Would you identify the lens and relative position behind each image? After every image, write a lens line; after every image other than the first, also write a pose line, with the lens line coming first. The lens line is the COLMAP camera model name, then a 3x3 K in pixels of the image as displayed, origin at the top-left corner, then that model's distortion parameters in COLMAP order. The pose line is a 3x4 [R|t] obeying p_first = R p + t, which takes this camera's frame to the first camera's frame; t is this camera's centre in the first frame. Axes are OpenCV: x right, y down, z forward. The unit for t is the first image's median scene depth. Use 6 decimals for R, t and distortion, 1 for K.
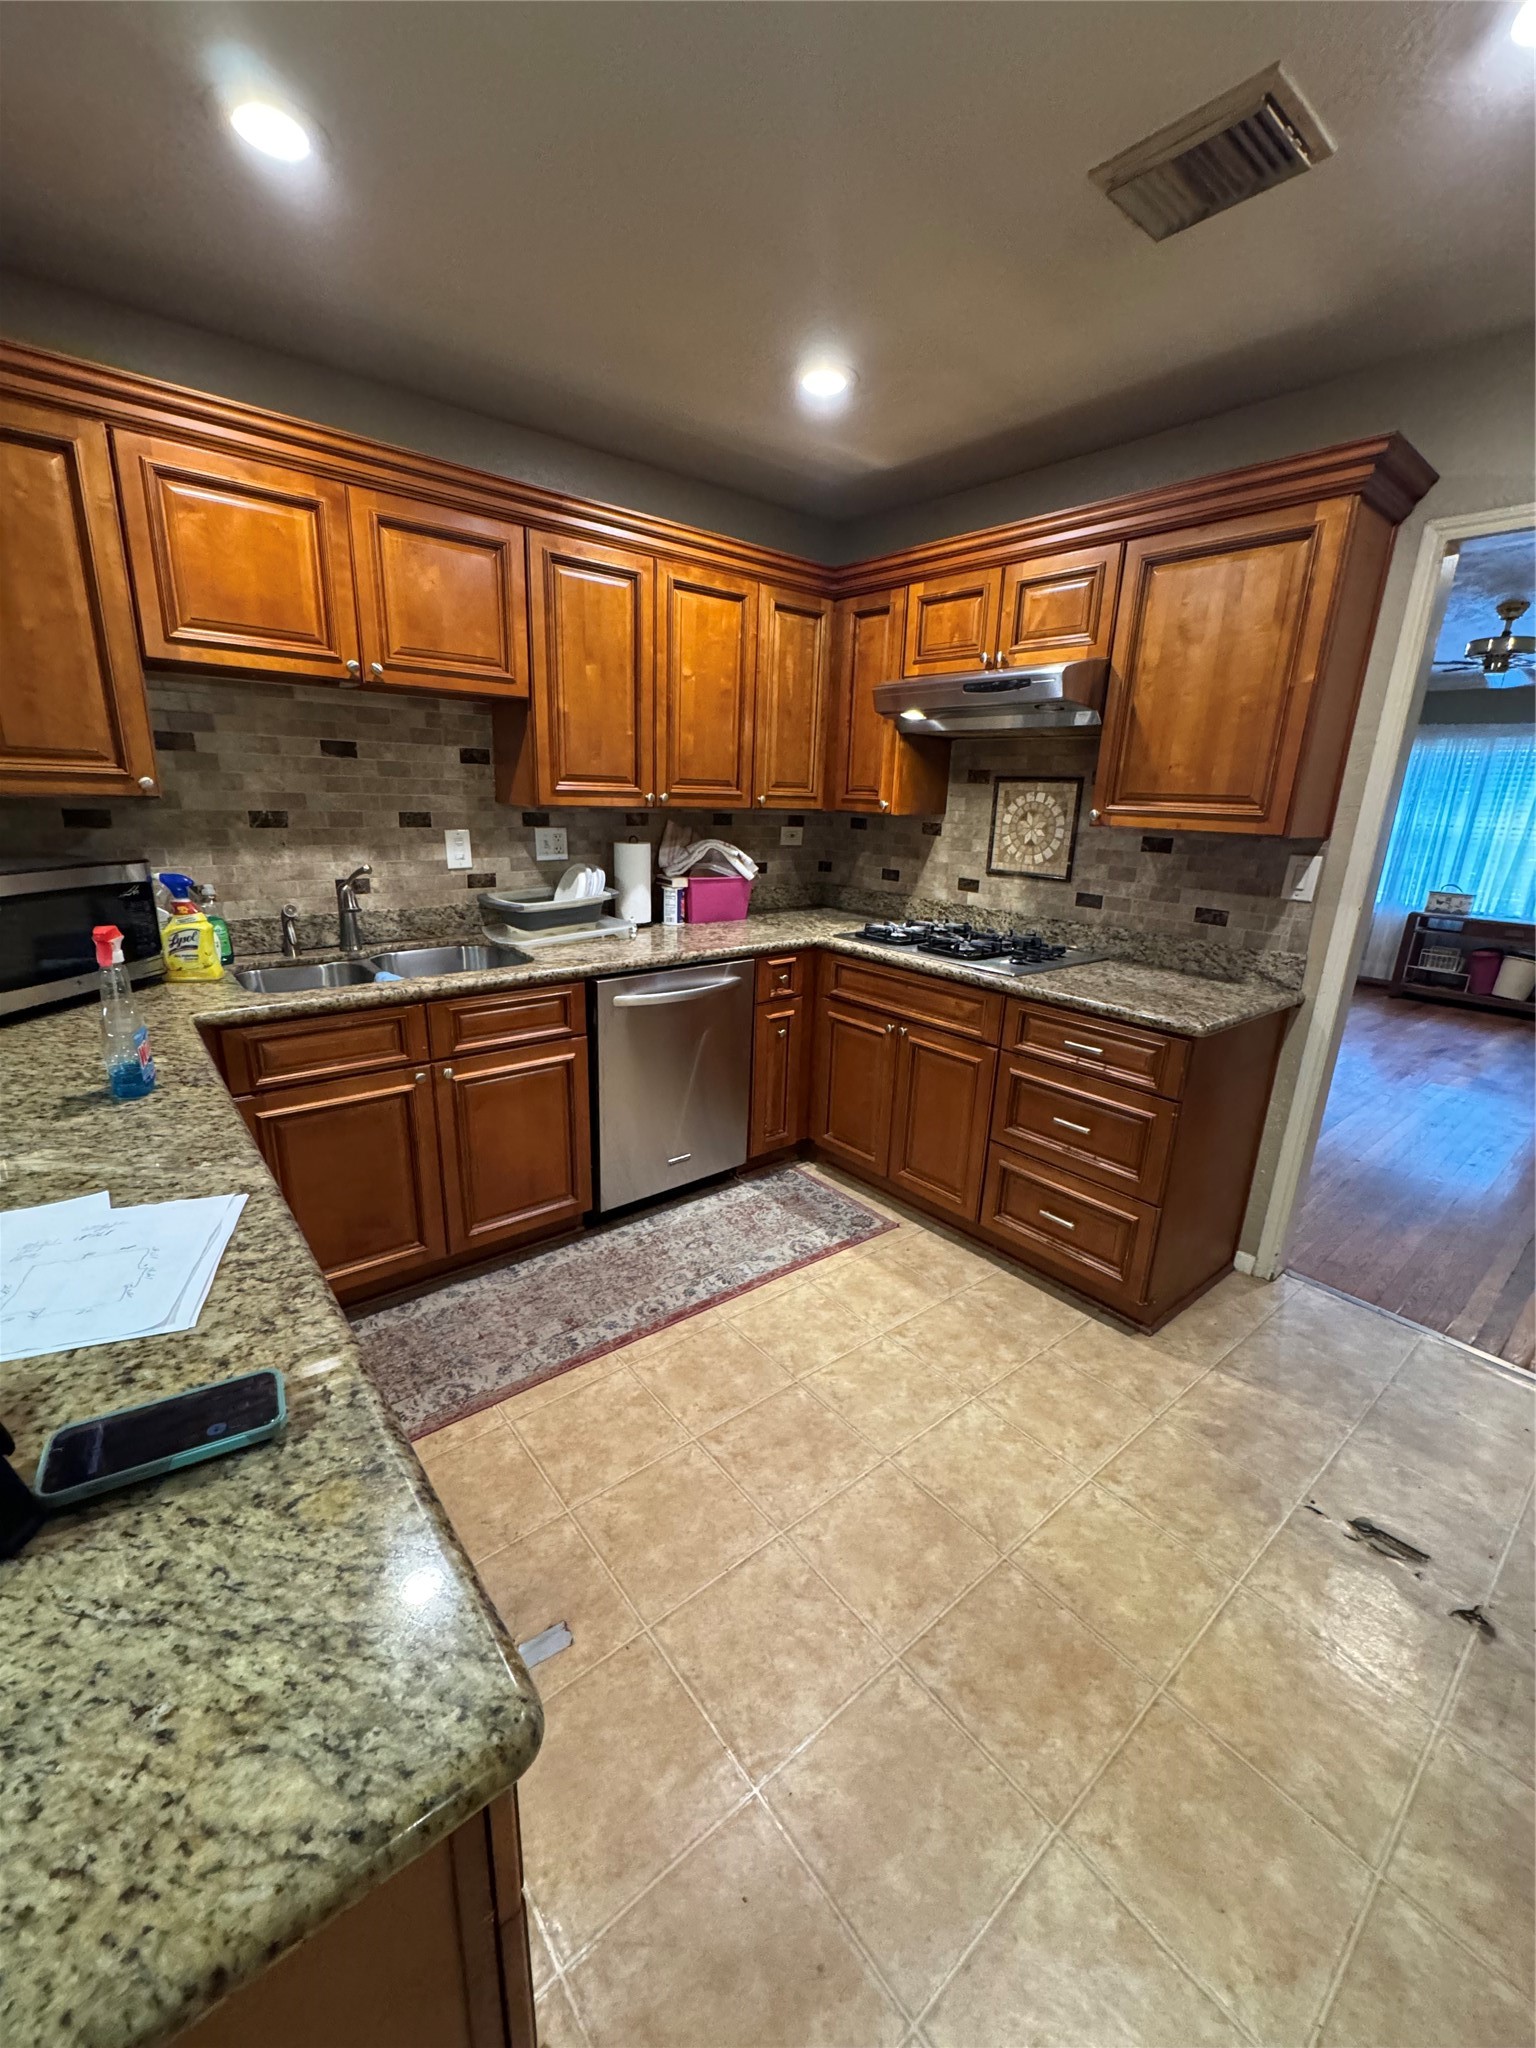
lens RADIAL K [[812.9, 0, 768.9], [0, 812.9, 1020.3], [0, 0, 1]] dist [-0.003752, 0.000632]
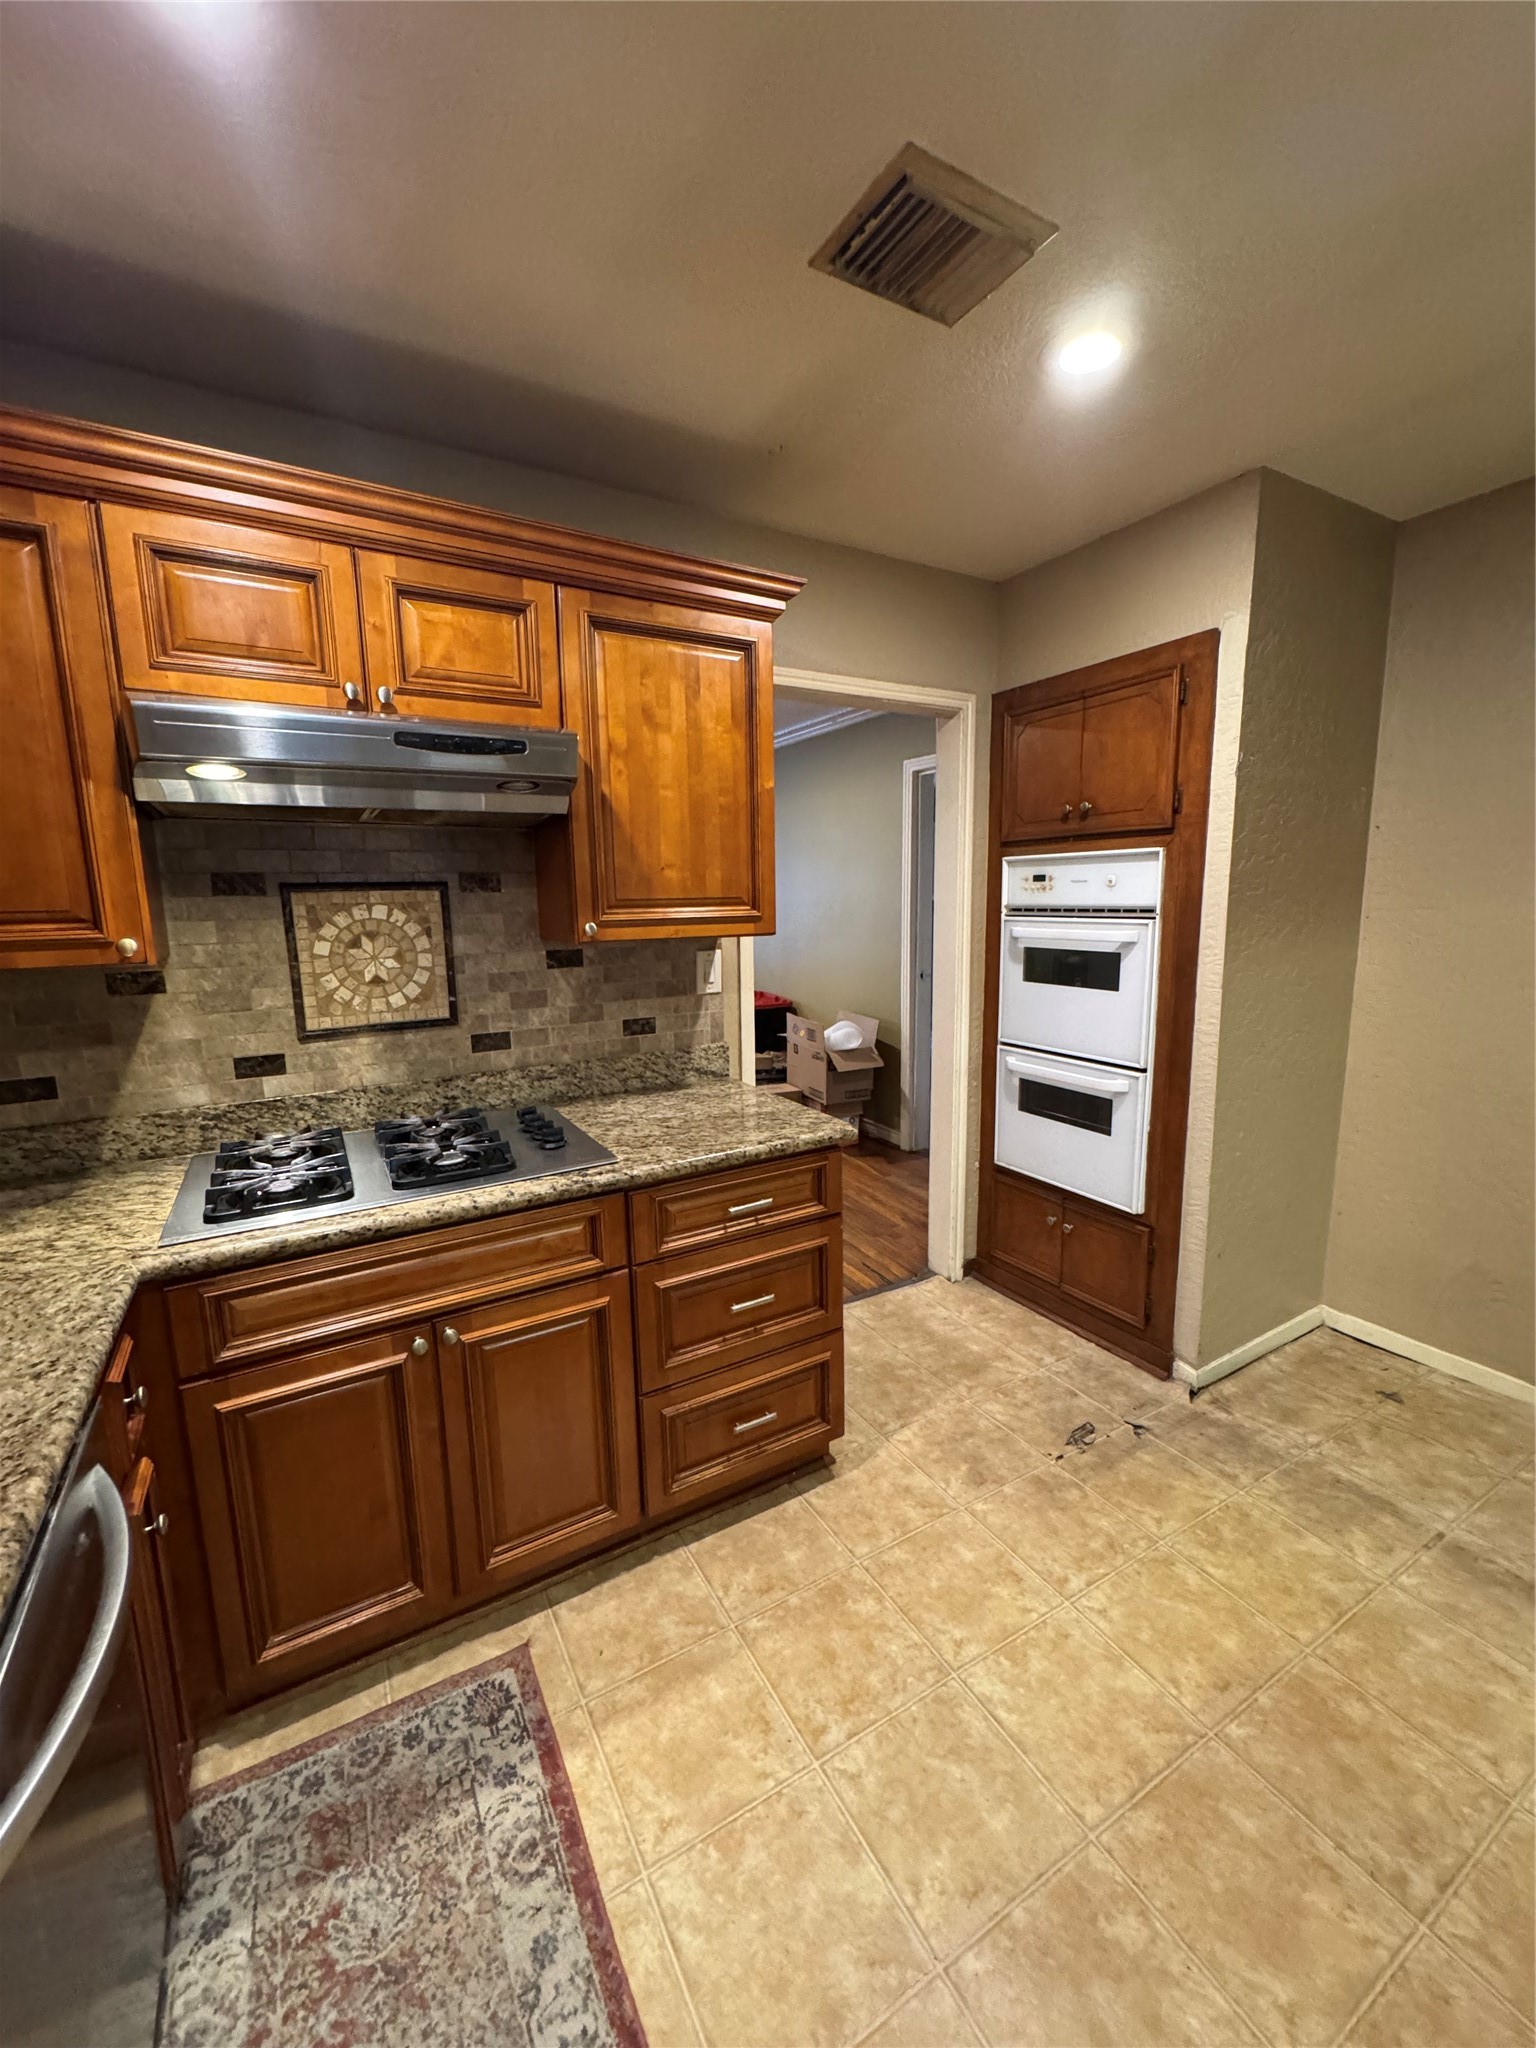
lens RADIAL K [[812.9, 0, 768.9], [0, 812.9, 1022.6], [0, 0, 1]] dist [-0.003752, 0.000632]
pose [[0.165421, -0.192291, 0.967295, -0.291311], [0.290154, 0.946888, 0.138614, -0.200470], [-0.942574, 0.257735, 0.212429, 0.618949]]
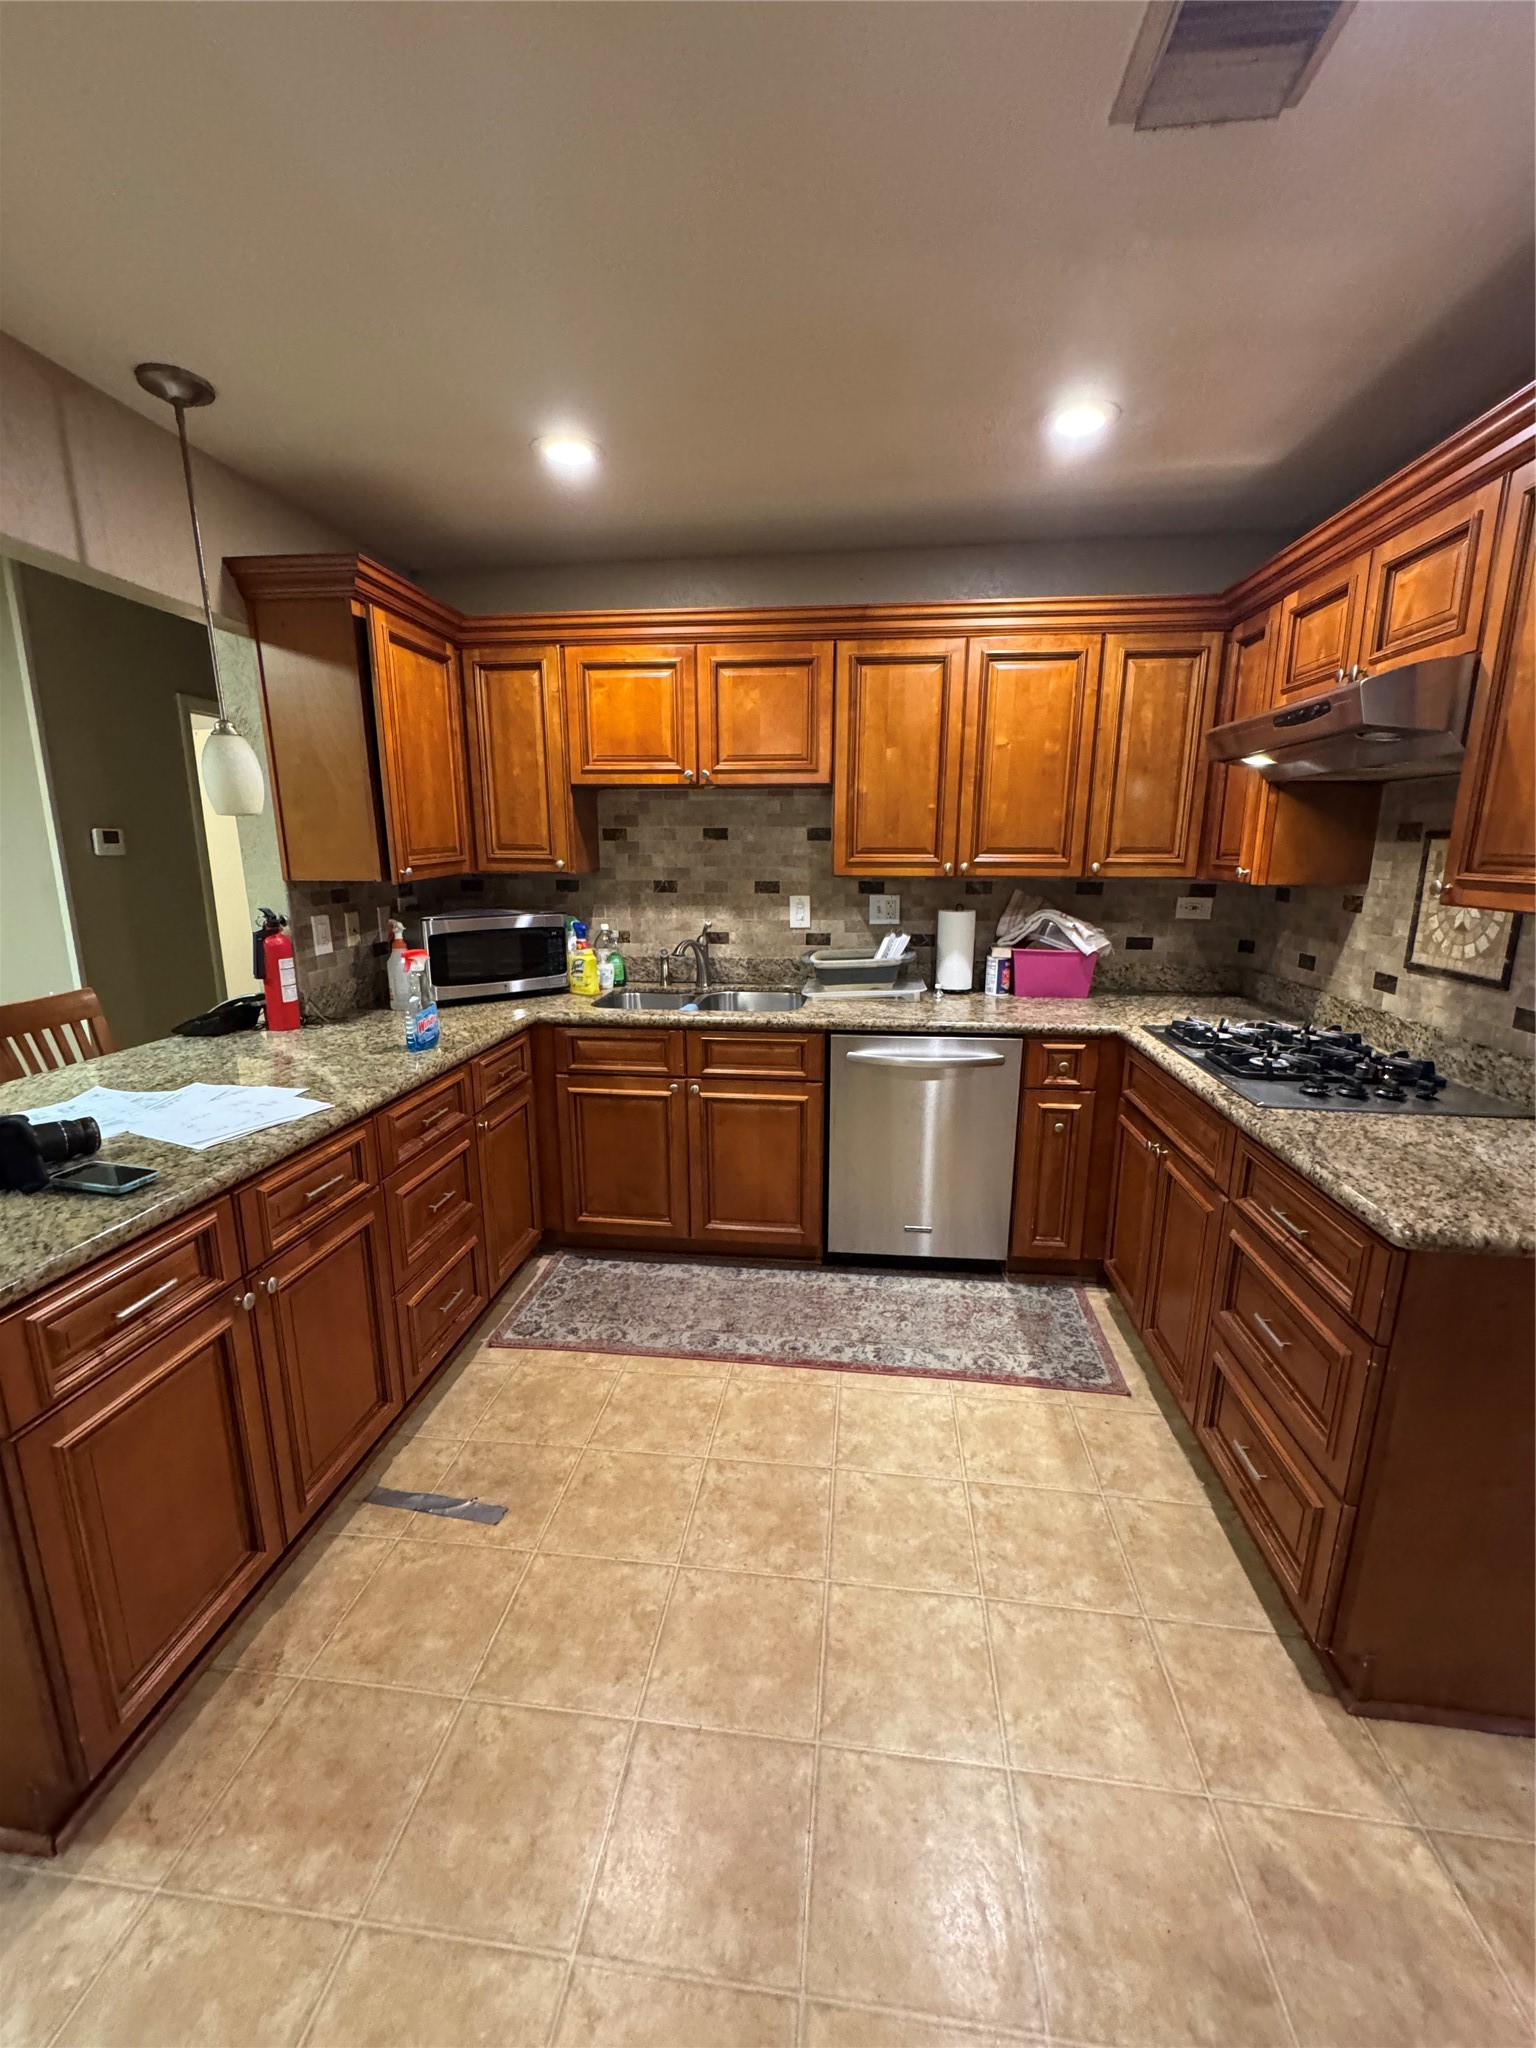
lens RADIAL K [[812.9, 0, 770.0], [0, 812.9, 1020.5], [0, 0, 1]] dist [-0.003752, 0.000632]
pose [[0.693051, 0.123489, -0.710233, 0.446280], [-0.175676, 0.984448, -0.000259, -0.046571], [0.699155, 0.124951, 0.703967, 0.155087]]
